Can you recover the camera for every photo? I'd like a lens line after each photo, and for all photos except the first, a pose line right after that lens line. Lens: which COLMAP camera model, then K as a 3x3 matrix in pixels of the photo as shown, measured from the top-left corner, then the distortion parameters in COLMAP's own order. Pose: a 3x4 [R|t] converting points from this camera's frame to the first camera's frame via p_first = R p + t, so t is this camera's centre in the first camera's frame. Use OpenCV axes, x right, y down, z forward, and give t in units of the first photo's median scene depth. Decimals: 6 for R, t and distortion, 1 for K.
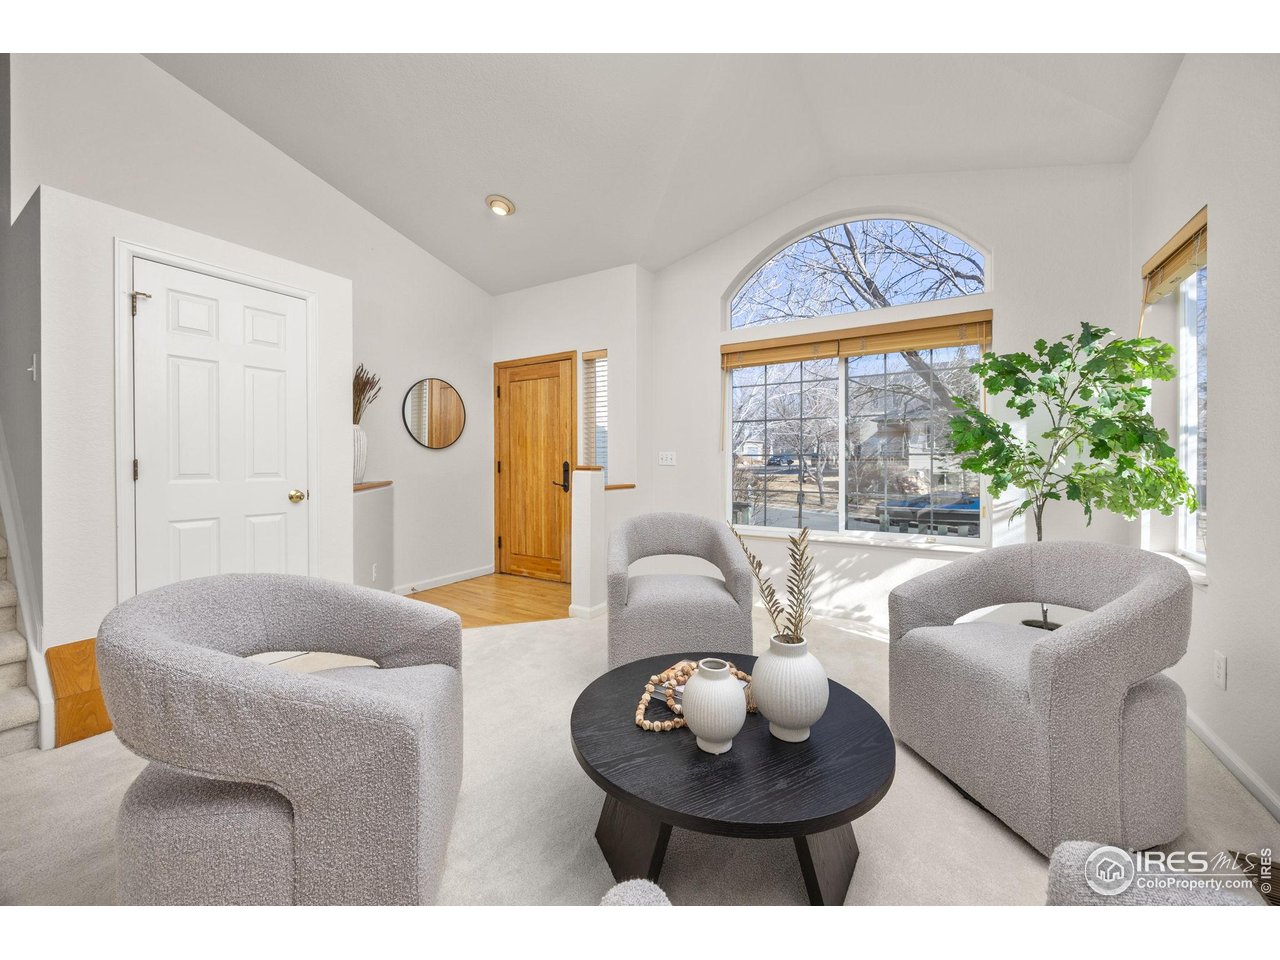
lens RADIAL K [[491.1, 0, 638.5], [0, 491.1, 469.5], [0, 0, 1]] dist [0.001177, 0.000034]
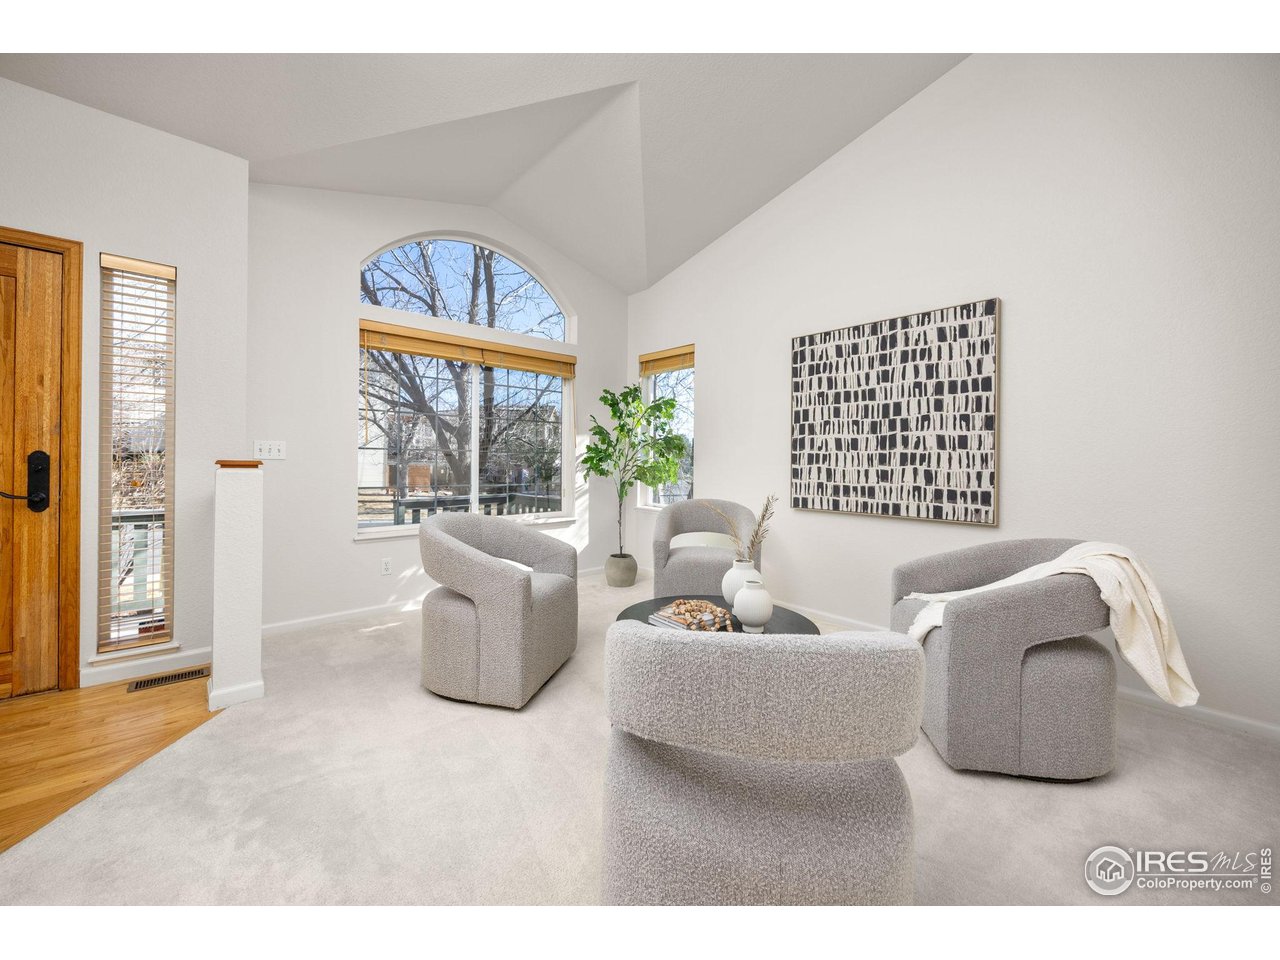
lens RADIAL K [[491.1, 0, 640.8], [0, 491.1, 468.4], [0, 0, 1]] dist [0.001177, 0.000034]
pose [[0.303060, -0.010651, 0.952912, -0.450845], [0.004866, 0.999942, 0.009630, 0.000111], [-0.952959, 0.001719, 0.303094, 0.253040]]
